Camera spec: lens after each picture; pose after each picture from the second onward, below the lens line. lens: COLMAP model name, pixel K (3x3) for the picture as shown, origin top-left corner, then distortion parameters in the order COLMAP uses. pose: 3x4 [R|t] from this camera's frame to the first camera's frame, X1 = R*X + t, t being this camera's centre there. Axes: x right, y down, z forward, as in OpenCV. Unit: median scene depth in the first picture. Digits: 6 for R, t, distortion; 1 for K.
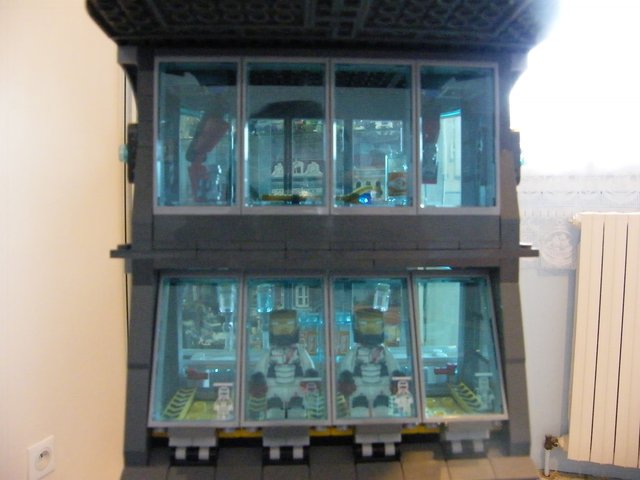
lens RADIAL K [[515.0, 0, 323.6], [0, 515.0, 241.9], [0, 0, 1]] dist [-0.192017, 0.170342]
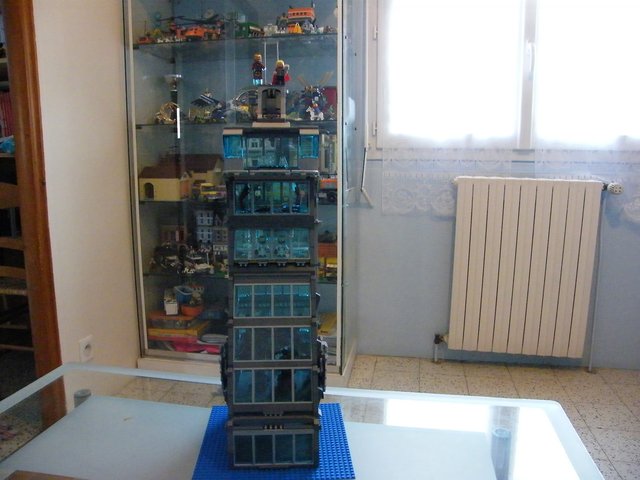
lens RADIAL K [[516.4, 0, 322.8], [0, 516.4, 244.6], [0, 0, 1]] dist [-0.161964, 0.142493]
pose [[0.996247, -0.012670, 0.085618, 0.065924], [0.002416, 0.992913, 0.118818, -0.340541], [-0.086517, -0.118165, 0.989218, -3.642823]]
